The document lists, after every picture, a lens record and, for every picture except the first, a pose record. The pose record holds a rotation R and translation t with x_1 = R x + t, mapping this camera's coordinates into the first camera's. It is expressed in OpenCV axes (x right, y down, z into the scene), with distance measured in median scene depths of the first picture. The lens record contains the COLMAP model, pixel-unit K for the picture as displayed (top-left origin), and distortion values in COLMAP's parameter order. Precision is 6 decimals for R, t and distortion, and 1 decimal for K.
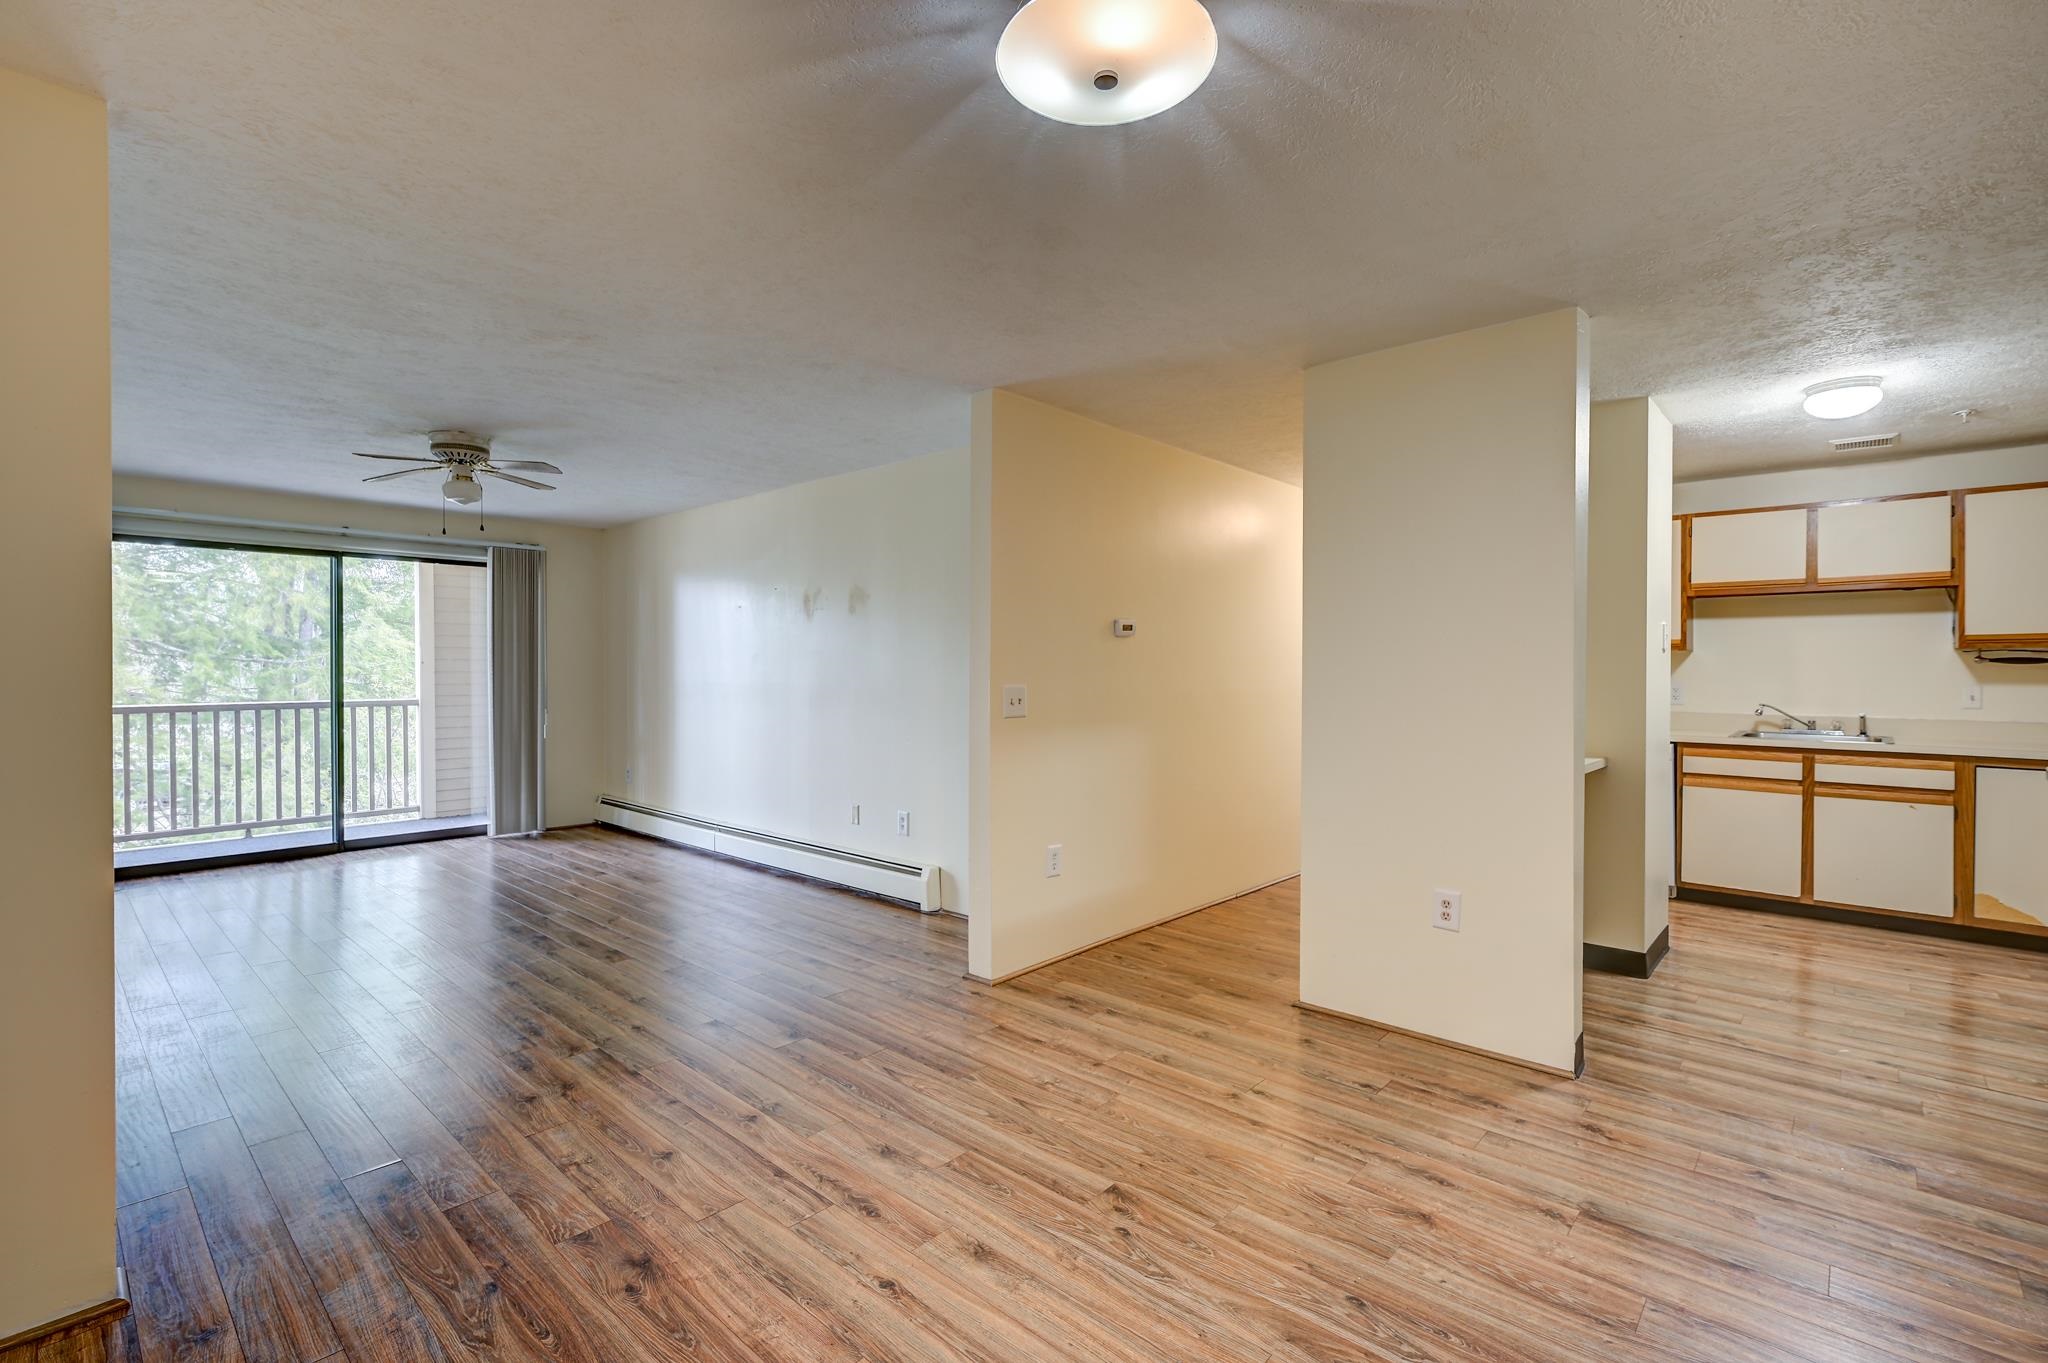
lens RADIAL K [[920.3, 0, 1031.2], [0, 920.3, 676.2], [0, 0, 1]] dist [0.001539, 0.000328]
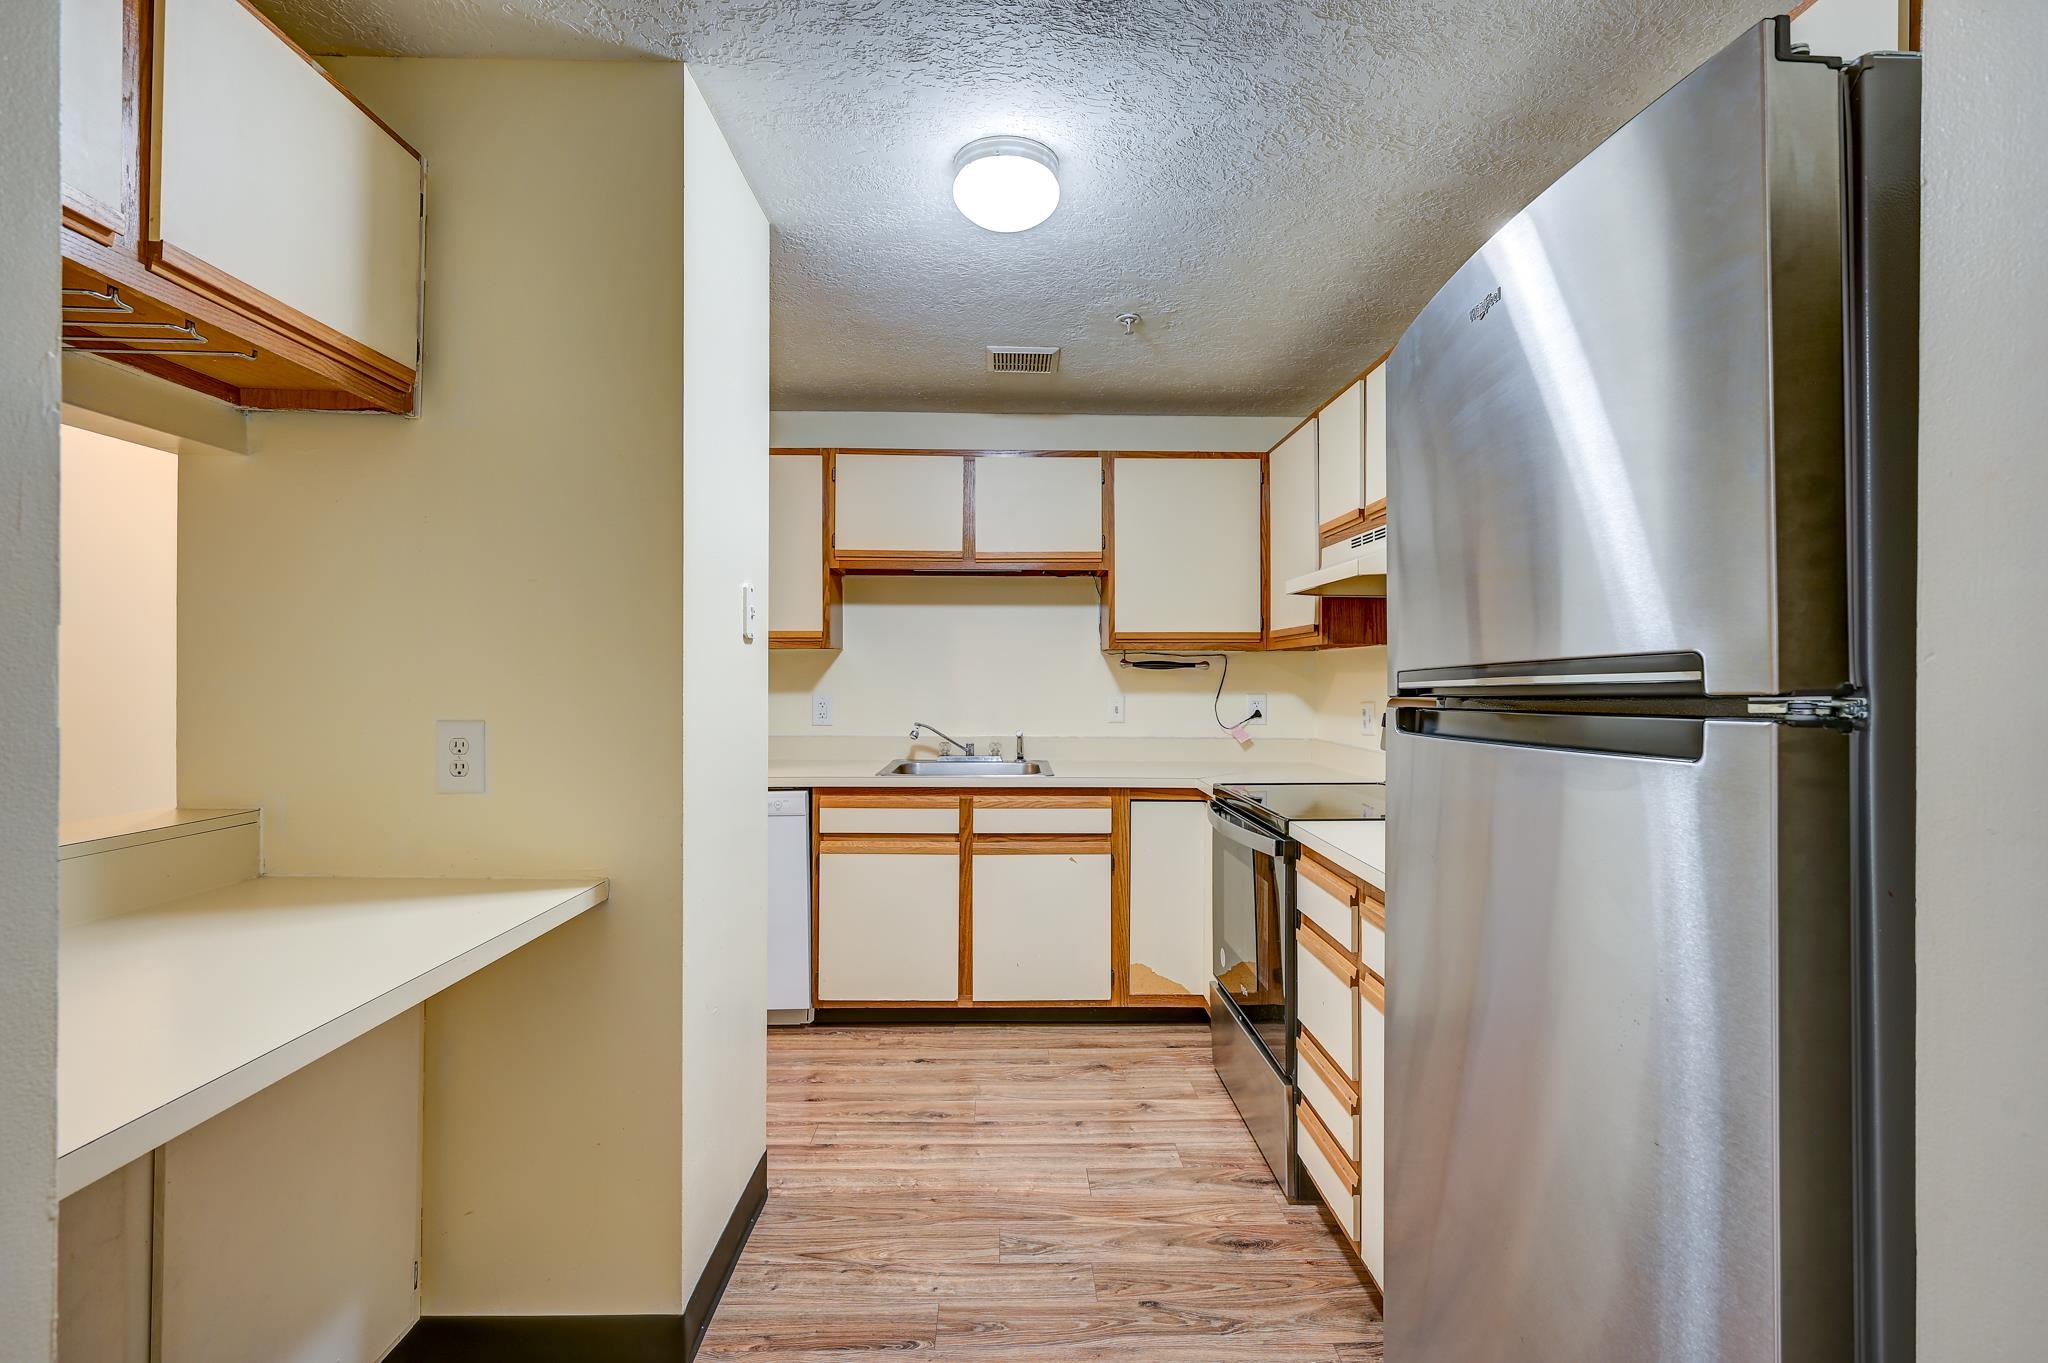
lens RADIAL K [[923.7, 0, 1025.6], [0, 923.7, 676.2], [0, 0, 1]] dist [-0.000432, -0.000179]
pose [[0.724684, -0.000948, 0.689081, 0.575733], [0.005203, 0.999978, -0.004096, -0.005882], [-0.689062, 0.006554, 0.724673, 0.673803]]
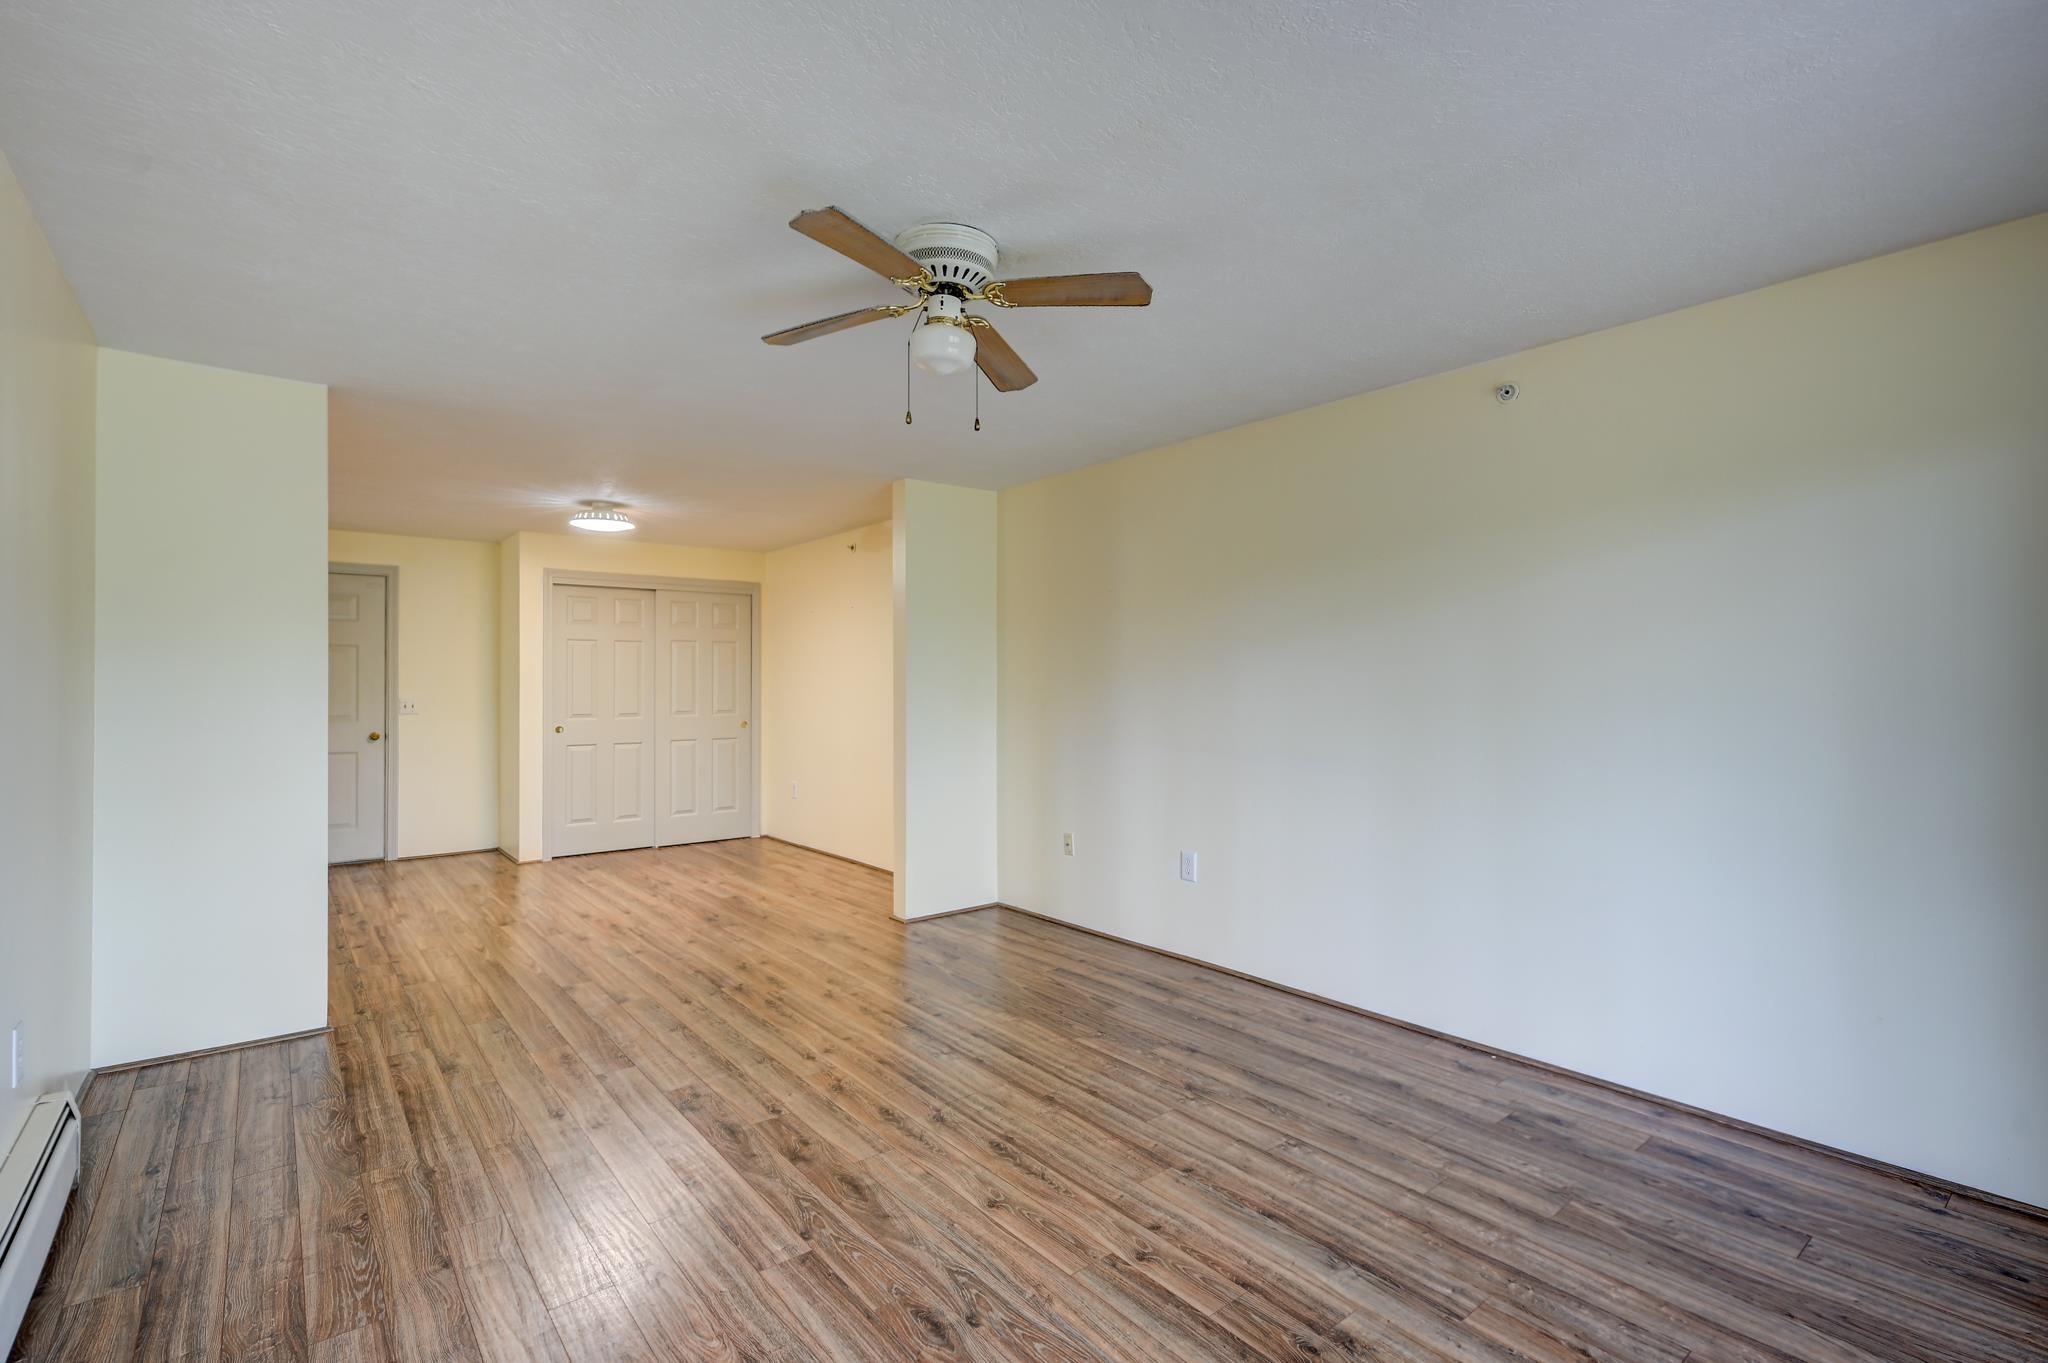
lens RADIAL K [[936.6, 0, 1030.0], [0, 936.6, 675.3], [0, 0, 1]] dist [0.003755, -0.000601]
pose [[-0.988743, 0.003824, 0.149577, -1.061357], [0.003886, 0.999992, 0.000120, -0.020850], [-0.149575, 0.000700, -0.988750, 2.163170]]
